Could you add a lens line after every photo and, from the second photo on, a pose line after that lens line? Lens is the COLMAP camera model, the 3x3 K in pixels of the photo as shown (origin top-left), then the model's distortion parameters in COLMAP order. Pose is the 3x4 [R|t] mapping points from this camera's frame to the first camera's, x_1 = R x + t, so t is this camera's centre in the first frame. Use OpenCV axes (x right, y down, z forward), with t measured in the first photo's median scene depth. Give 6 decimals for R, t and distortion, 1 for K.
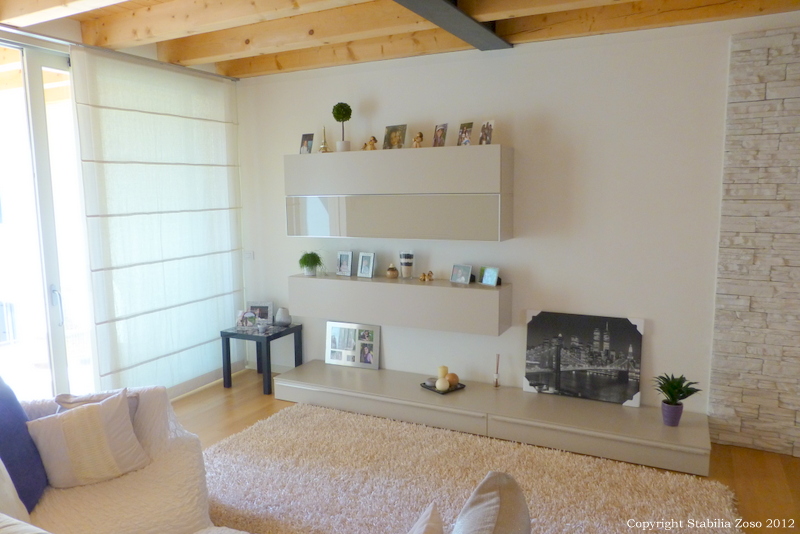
lens RADIAL K [[582.0, 0, 401.4], [0, 582.0, 265.7], [0, 0, 1]] dist [-0.000873, 0.003472]
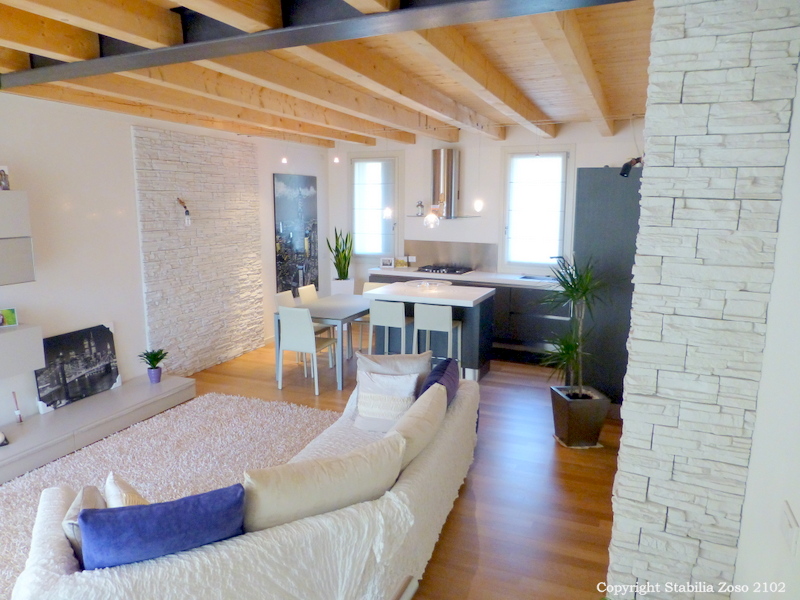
lens RADIAL K [[580.3, 0, 400.6], [0, 580.3, 304.2], [0, 0, 1]] dist [-0.029219, 0.013648]
pose [[-0.058459, -0.174513, 0.982918, -0.915311], [0.133679, 0.974366, 0.180945, -0.099415], [-0.989299, 0.141973, -0.033632, 0.358134]]
